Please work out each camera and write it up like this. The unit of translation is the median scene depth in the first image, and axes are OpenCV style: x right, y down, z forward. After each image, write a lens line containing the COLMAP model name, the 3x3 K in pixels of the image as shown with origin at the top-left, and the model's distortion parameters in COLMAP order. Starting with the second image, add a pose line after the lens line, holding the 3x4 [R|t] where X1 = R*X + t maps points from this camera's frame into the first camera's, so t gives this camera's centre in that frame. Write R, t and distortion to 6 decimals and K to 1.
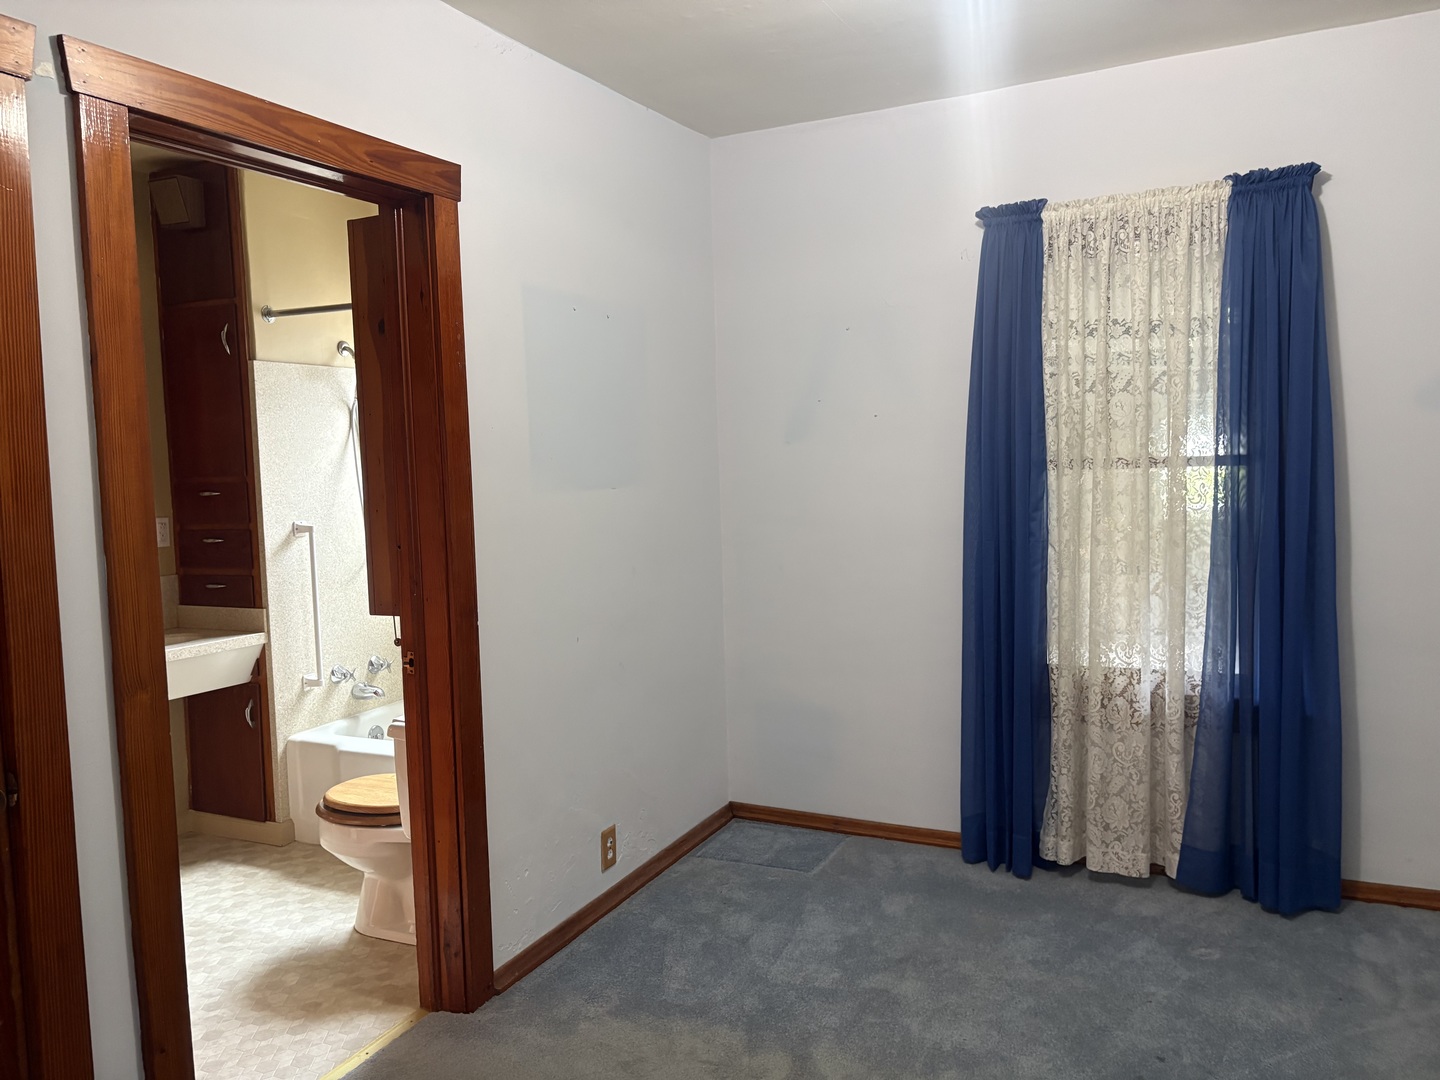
lens RADIAL K [[1022.1, 0, 720.0], [0, 1022.1, 540.0], [0, 0, 1]] dist [-0.088907, 0.151048]
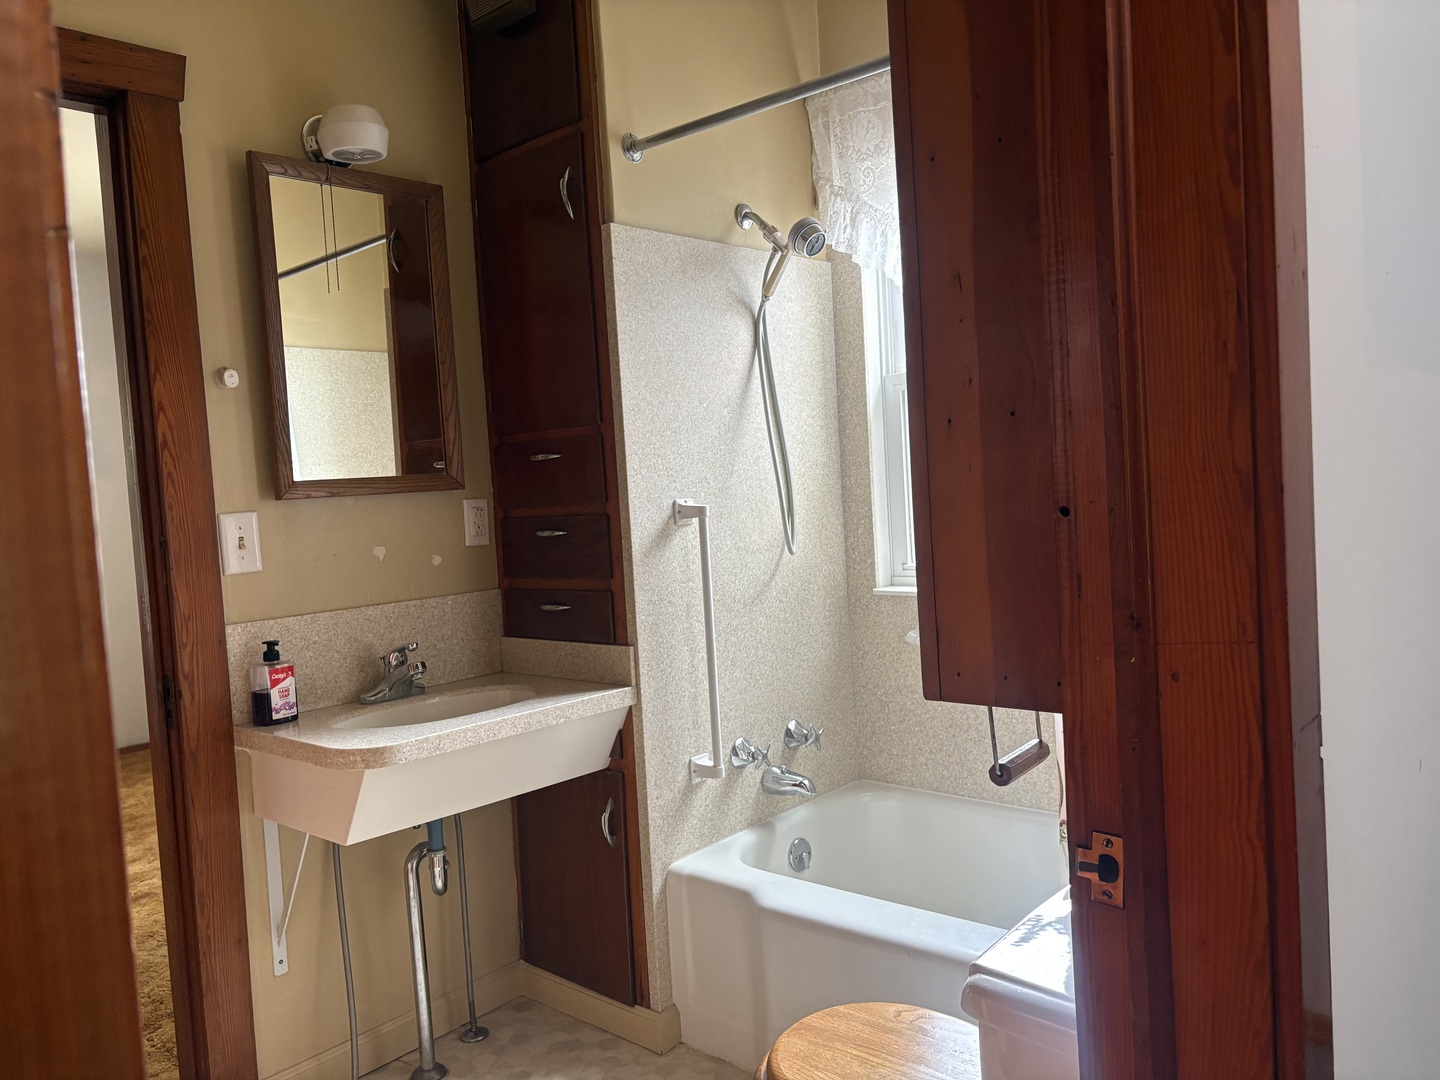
lens RADIAL K [[1086.7, 0, 720.0], [0, 1086.7, 540.0], [0, 0, 1]] dist [0.007550, -0.006147]
pose [[0.950590, -0.011658, -0.310229, -0.201409], [0.009202, 0.999914, -0.009379, 0.012122], [0.310311, 0.006061, 0.950616, 0.407305]]
